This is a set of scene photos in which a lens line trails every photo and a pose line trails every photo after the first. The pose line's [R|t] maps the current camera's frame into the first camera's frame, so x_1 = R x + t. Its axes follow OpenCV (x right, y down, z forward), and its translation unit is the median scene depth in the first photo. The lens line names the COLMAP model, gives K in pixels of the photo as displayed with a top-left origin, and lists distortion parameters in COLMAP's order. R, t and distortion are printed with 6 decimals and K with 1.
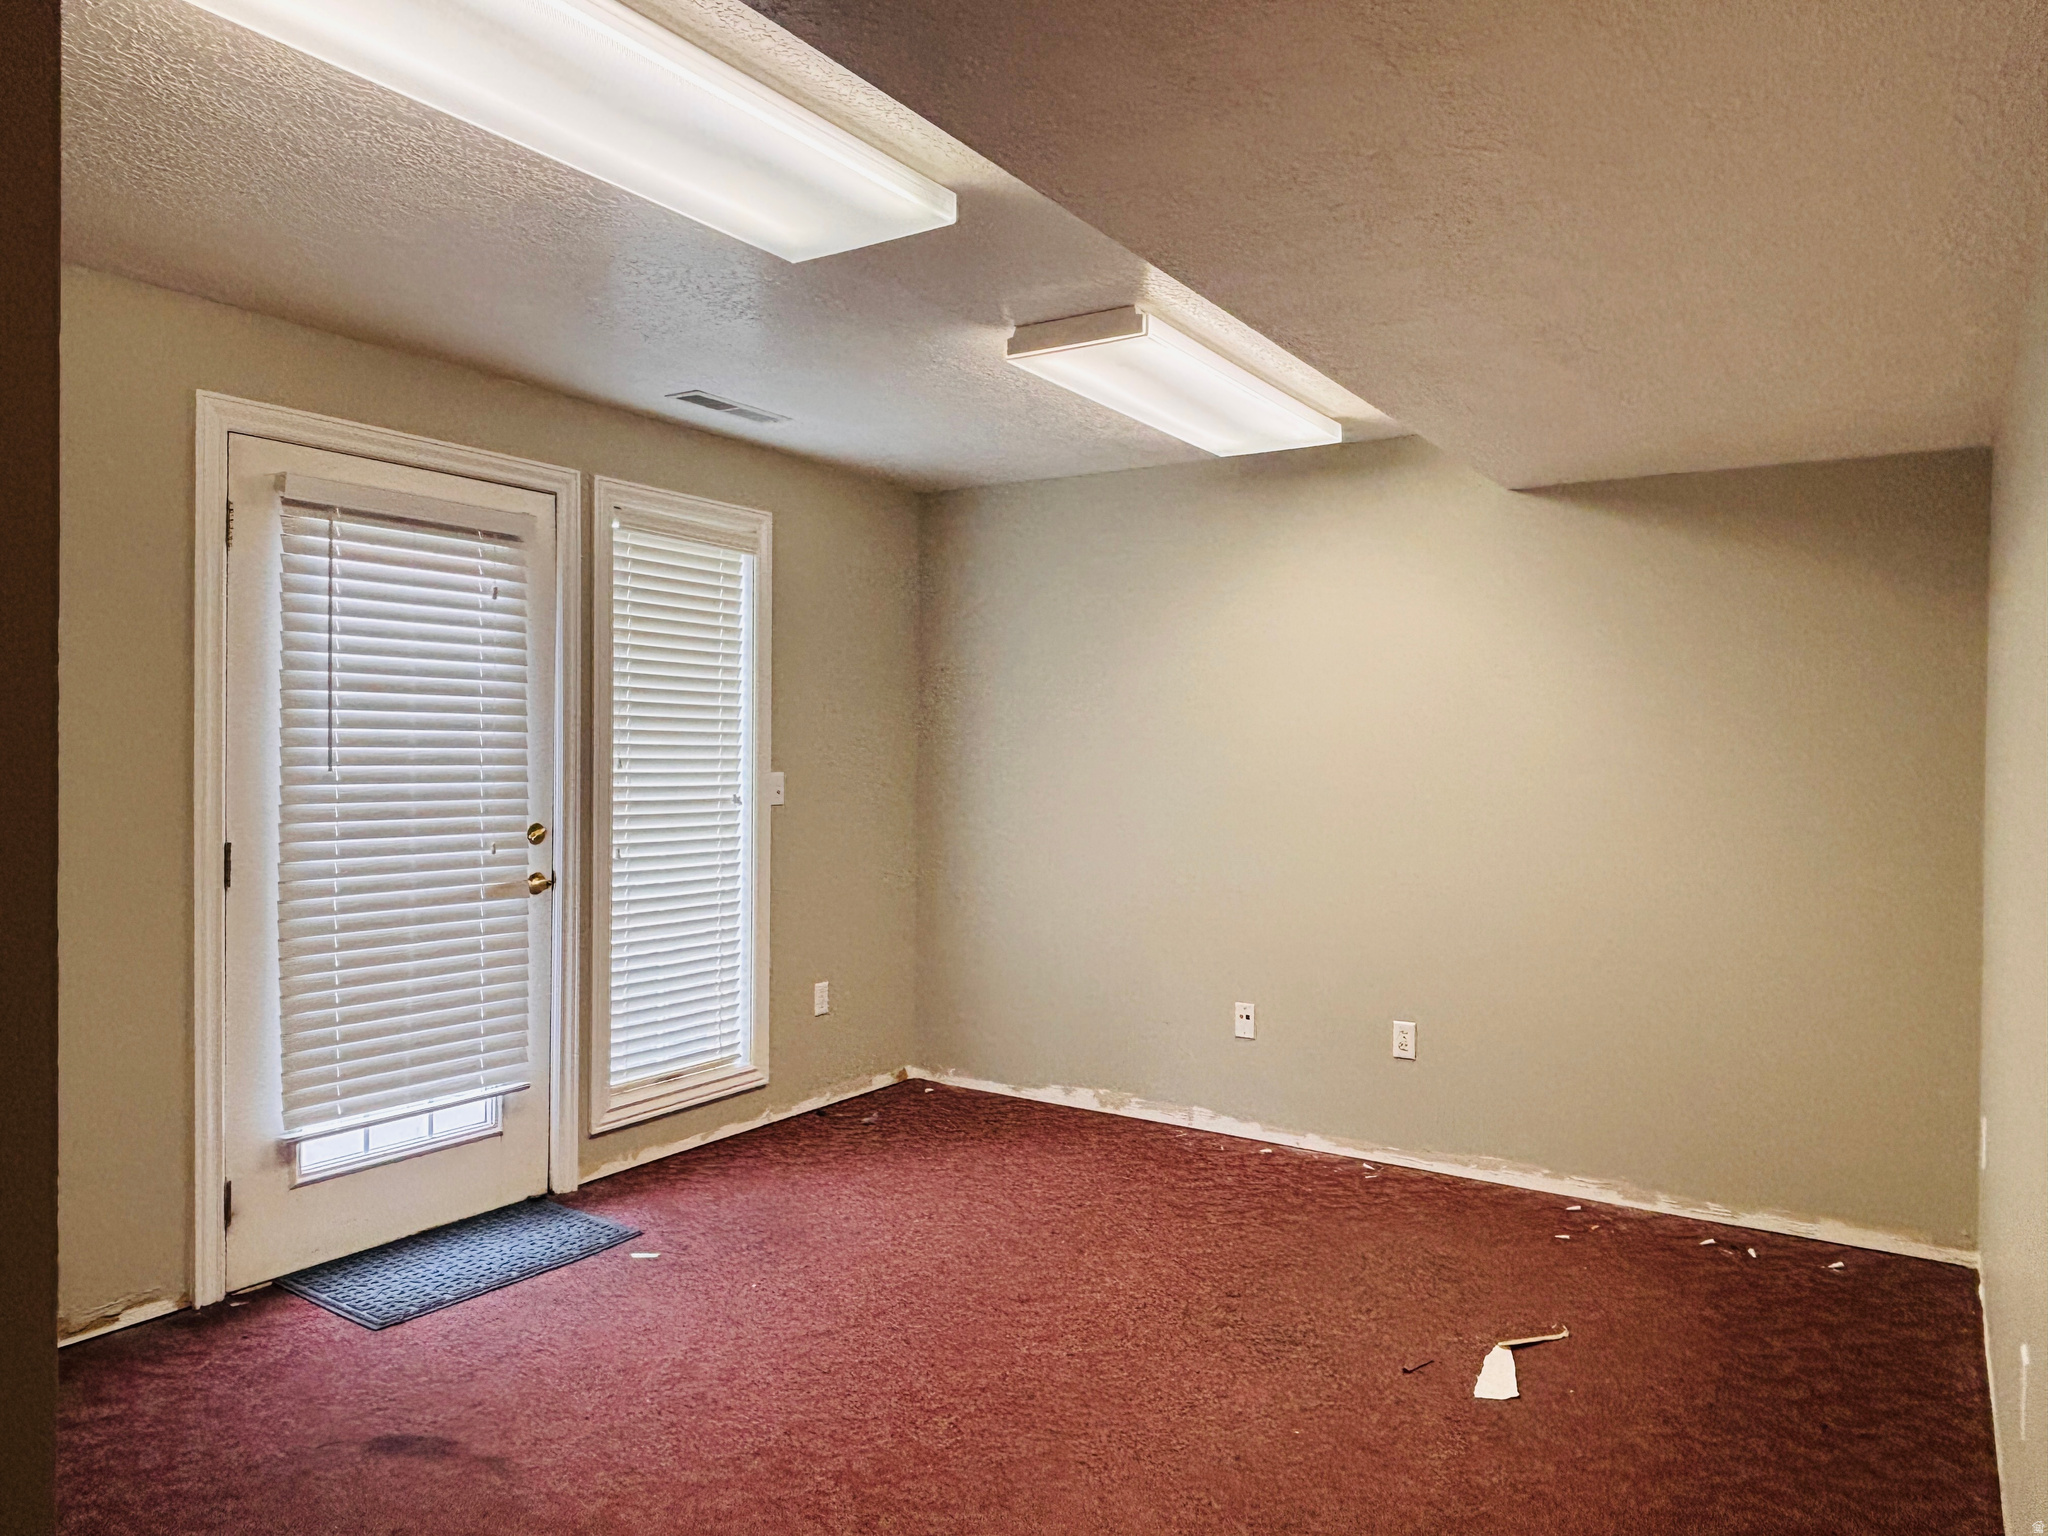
lens RADIAL K [[1386.4, 0, 1034.5], [0, 1386.4, 751.3], [0, 0, 1]] dist [0.045008, -0.048299]
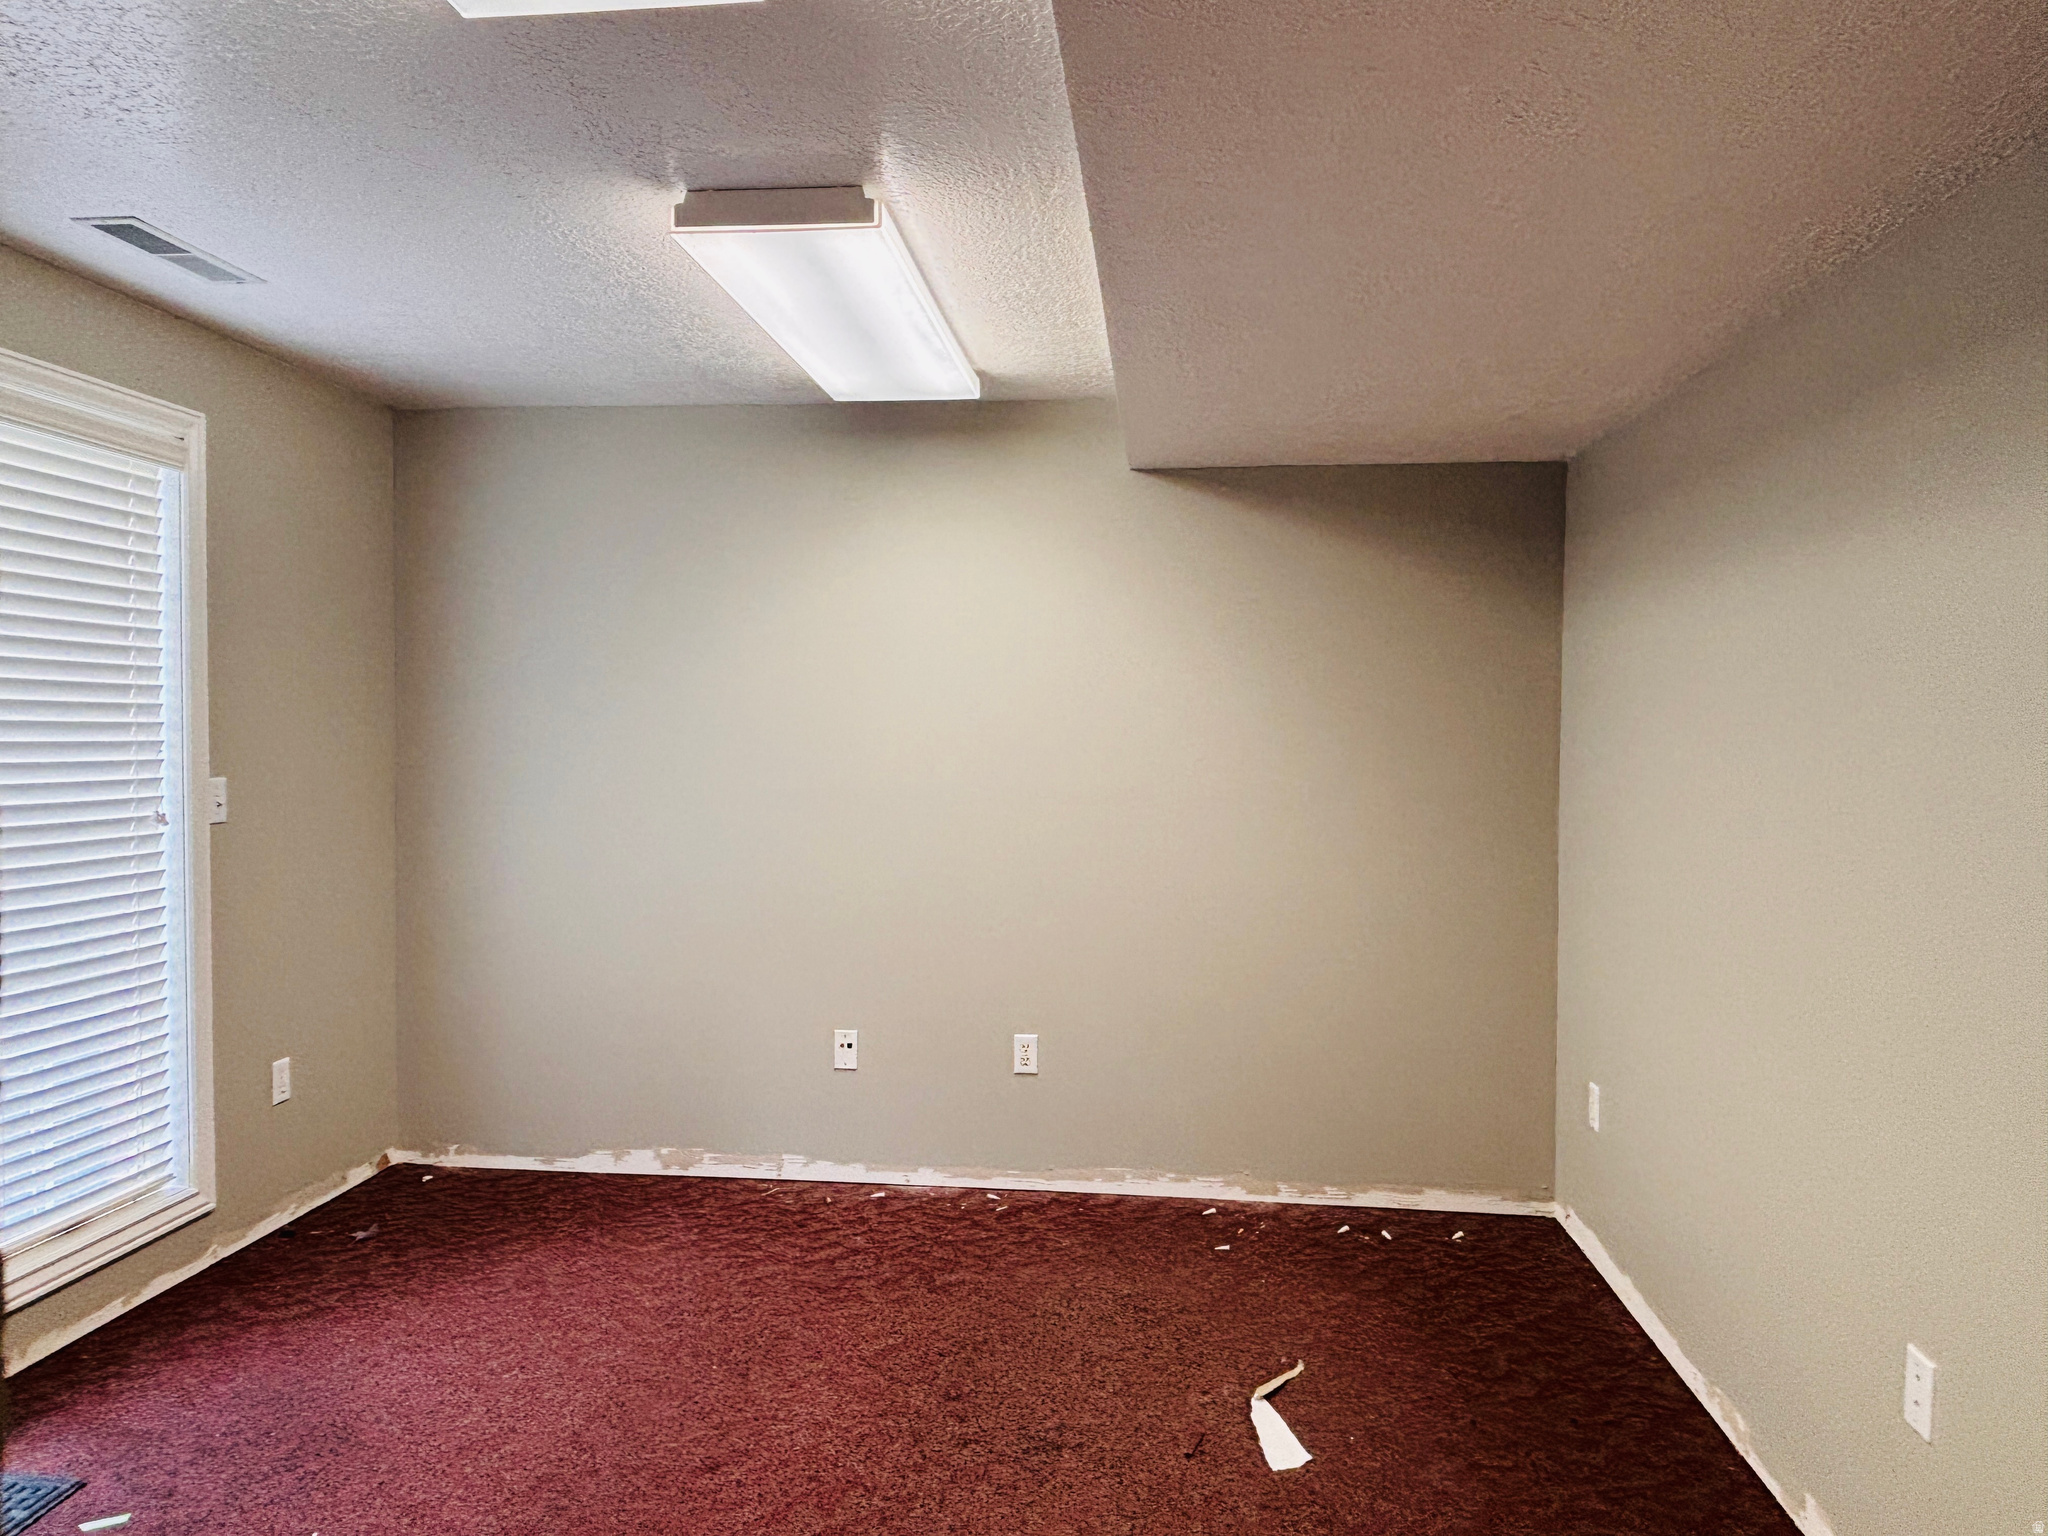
lens RADIAL K [[1386.4, 0, 1033.8], [0, 1386.4, 756.1], [0, 0, 1]] dist [0.045008, -0.048299]
pose [[0.895838, -0.011567, 0.444230, -0.141300], [0.002608, 0.999781, 0.020772, -0.010650], [-0.444373, -0.017450, 0.895672, 0.178187]]
